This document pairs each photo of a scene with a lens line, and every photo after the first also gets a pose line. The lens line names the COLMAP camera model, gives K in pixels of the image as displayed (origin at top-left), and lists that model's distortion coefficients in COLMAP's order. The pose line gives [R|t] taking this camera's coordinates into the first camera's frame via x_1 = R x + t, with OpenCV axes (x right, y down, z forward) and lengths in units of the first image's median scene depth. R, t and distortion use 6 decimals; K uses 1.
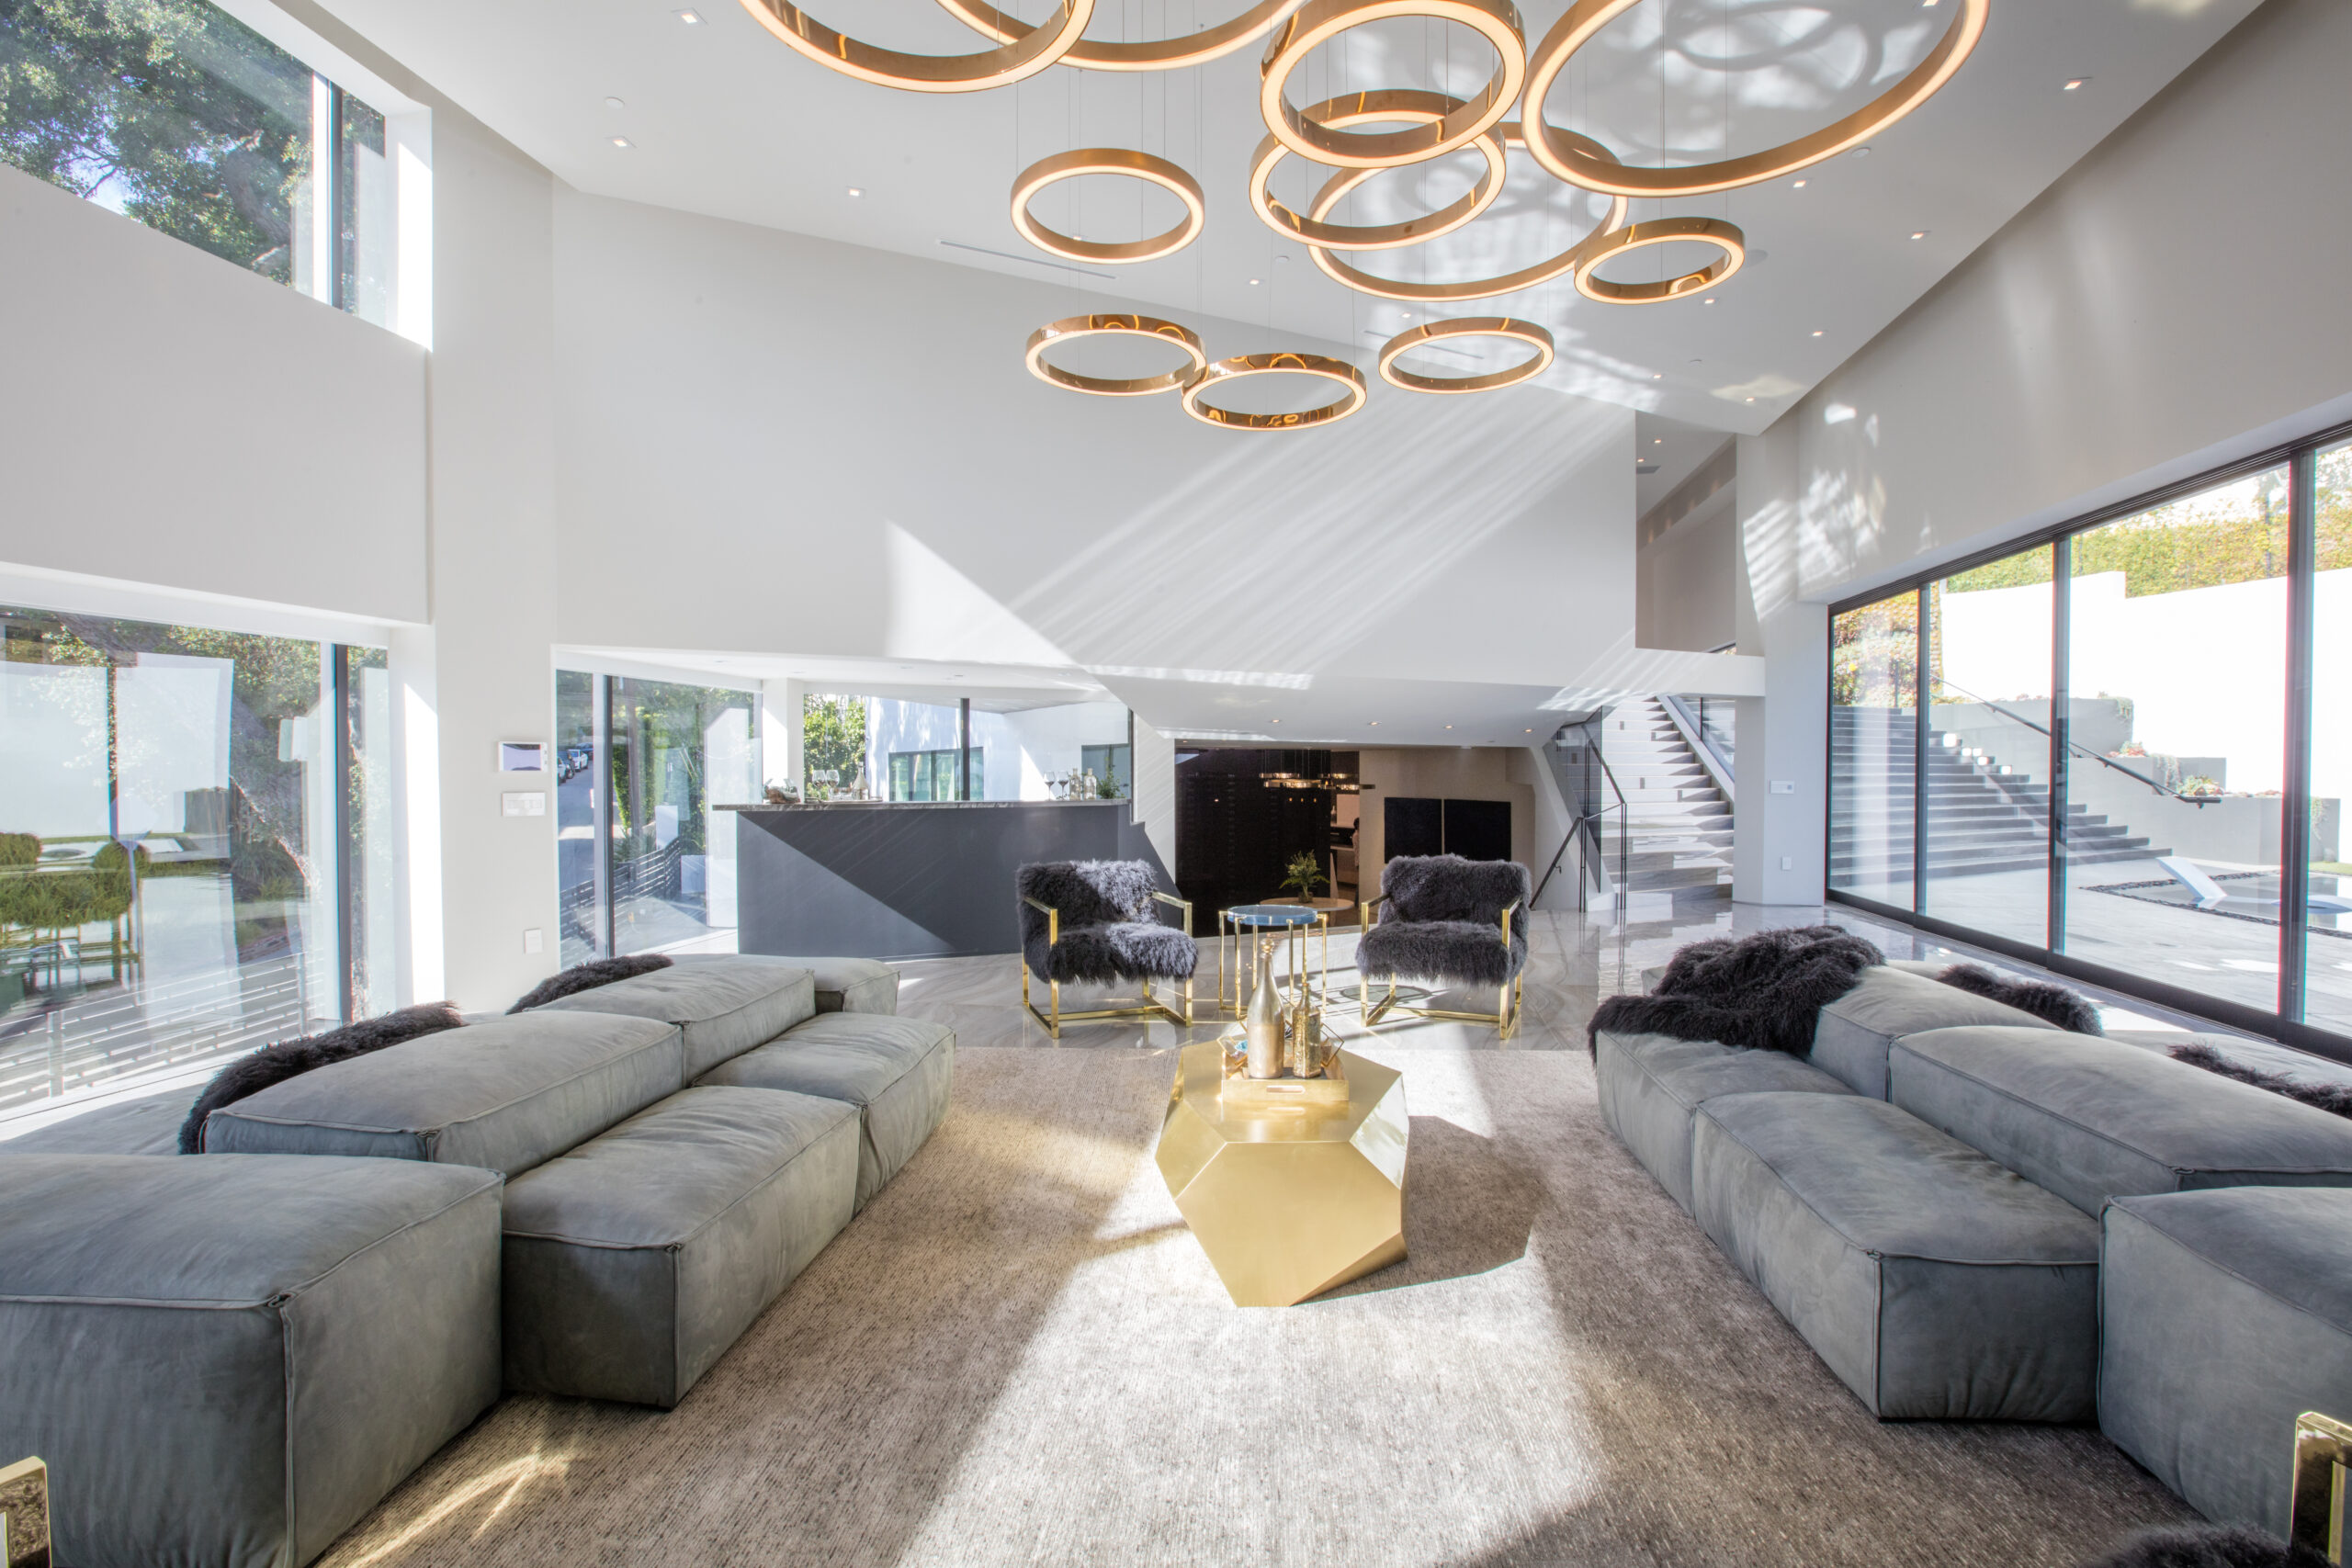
lens RADIAL K [[1091.9, 0, 1128.4], [0, 1091.9, 797.2], [0, 0, 1]] dist [-0.077845, 0.046213]
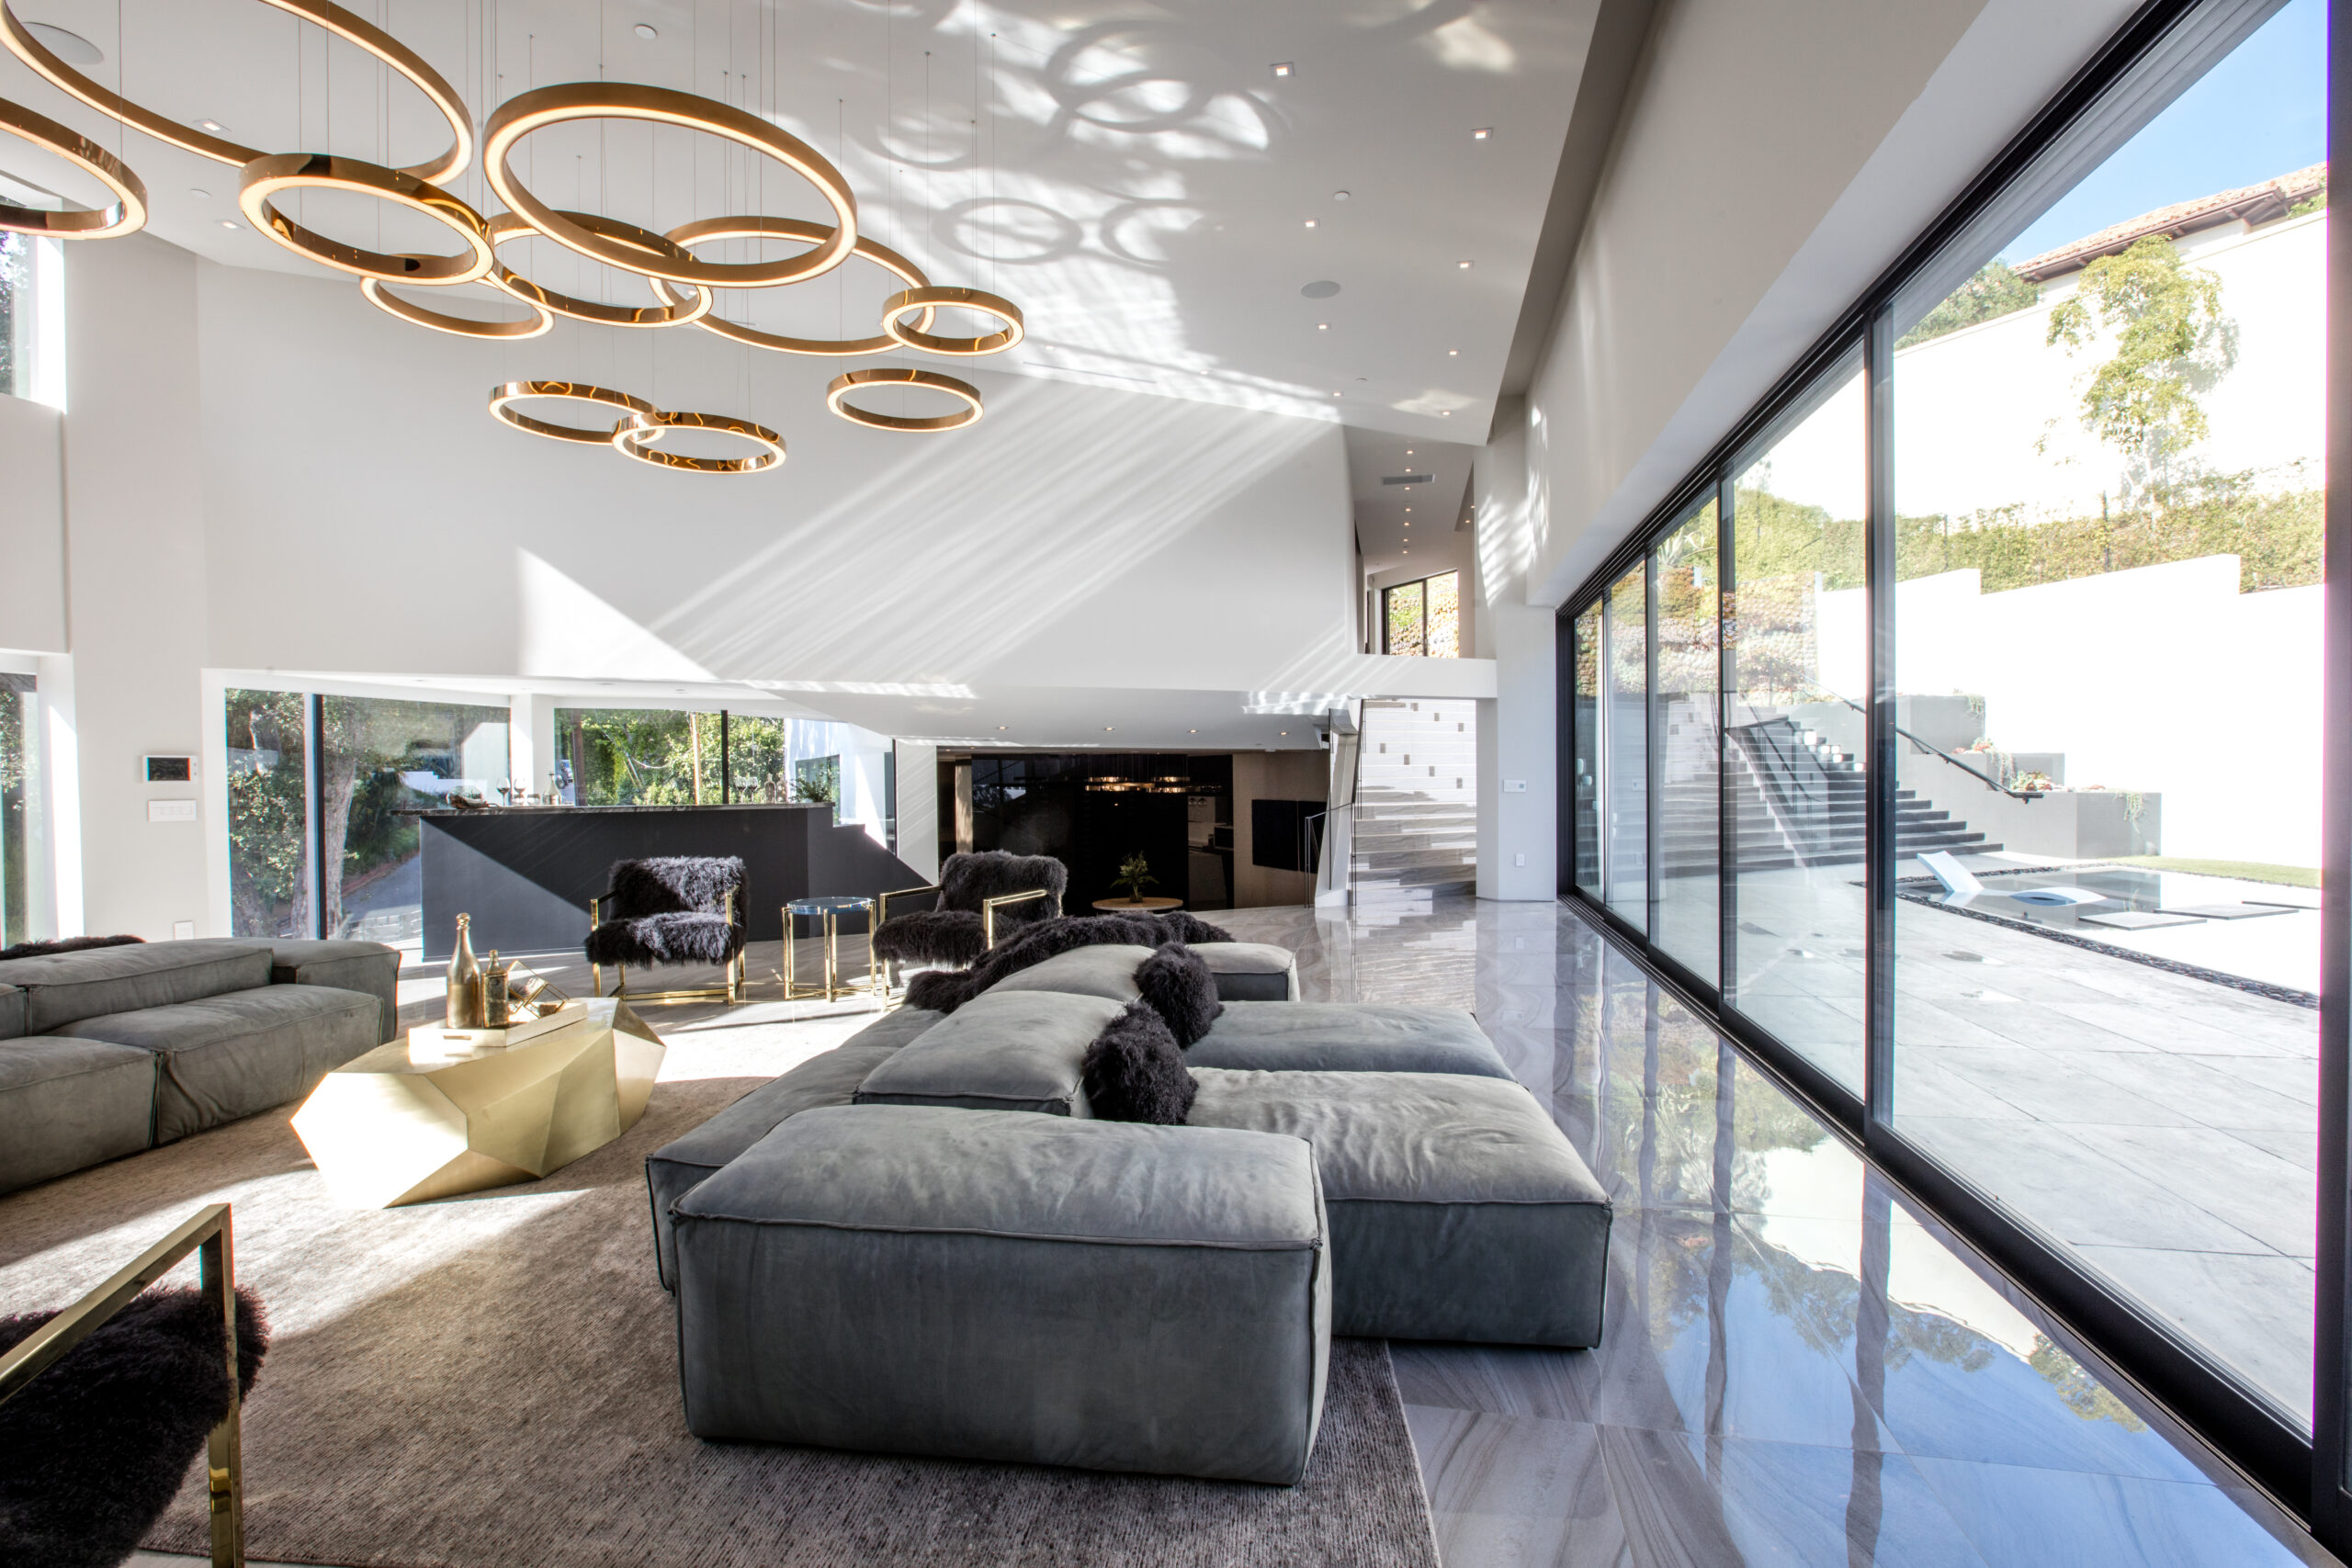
lens RADIAL K [[1091.9, 0, 1128.4], [0, 1091.9, 797.2], [0, 0, 1]] dist [-0.077845, 0.046213]
pose [[0.999439, -0.008475, -0.032403, 0.319748], [0.008302, 0.999951, -0.005459, 0.004698], [0.032447, 0.005187, 0.999460, -0.057702]]
